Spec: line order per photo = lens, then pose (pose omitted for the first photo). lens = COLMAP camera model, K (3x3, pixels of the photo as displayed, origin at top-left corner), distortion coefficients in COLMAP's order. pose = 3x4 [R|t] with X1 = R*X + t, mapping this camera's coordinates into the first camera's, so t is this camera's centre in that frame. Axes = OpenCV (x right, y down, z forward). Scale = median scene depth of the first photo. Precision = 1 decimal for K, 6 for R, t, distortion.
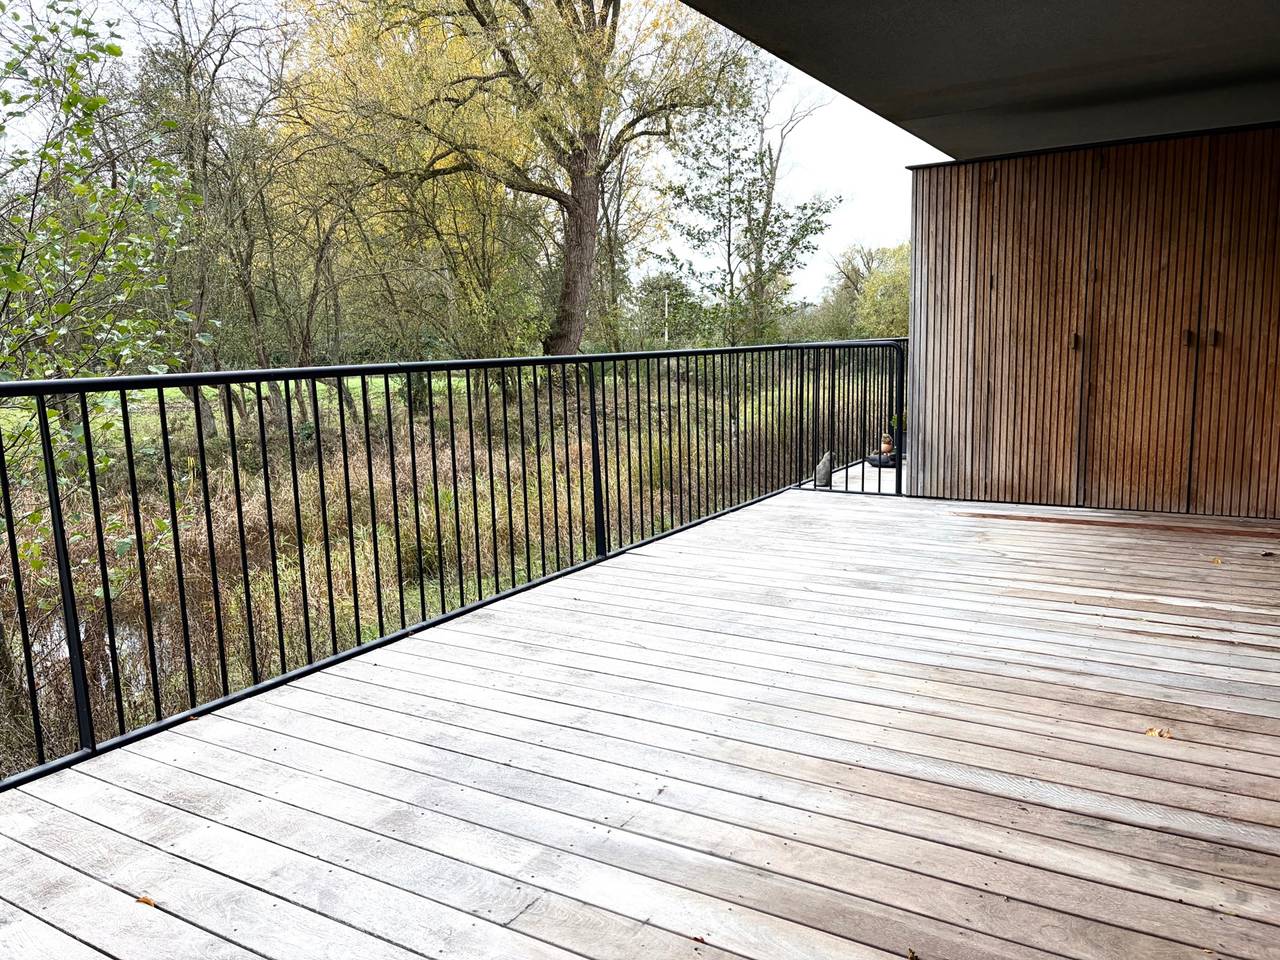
lens RADIAL K [[959.8, 0, 640.0], [0, 959.8, 480.0], [0, 0, 1]] dist [0.086381, -0.100365]
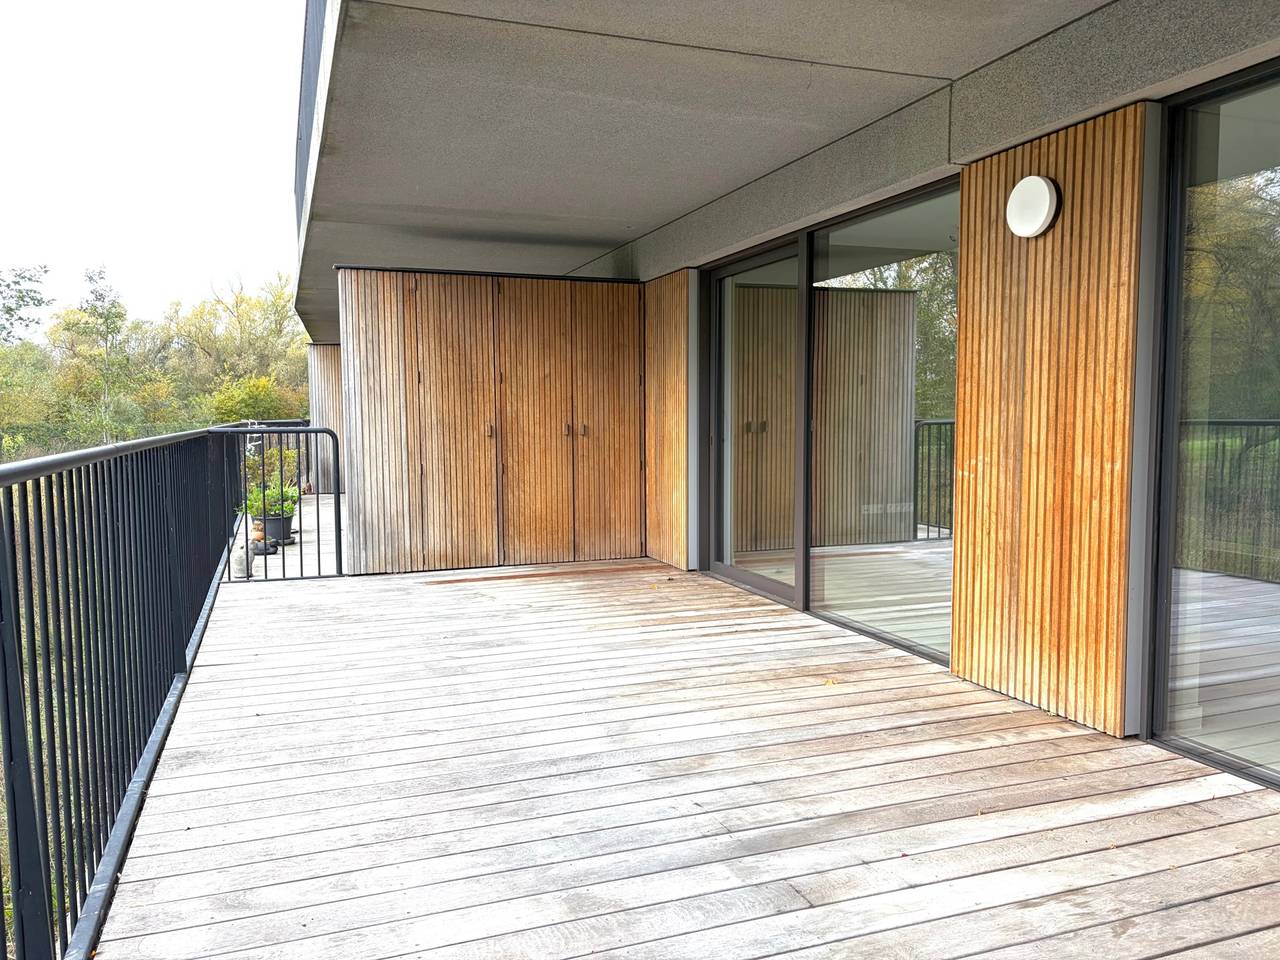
lens RADIAL K [[959.8, 0, 640.0], [0, 959.8, 480.0], [0, 0, 1]] dist [0.086381, -0.100365]
pose [[0.616481, -0.028580, 0.786851, -0.392451], [0.100962, 0.993961, -0.043000, -0.010263], [-0.780870, 0.105951, 0.615643, 0.123754]]
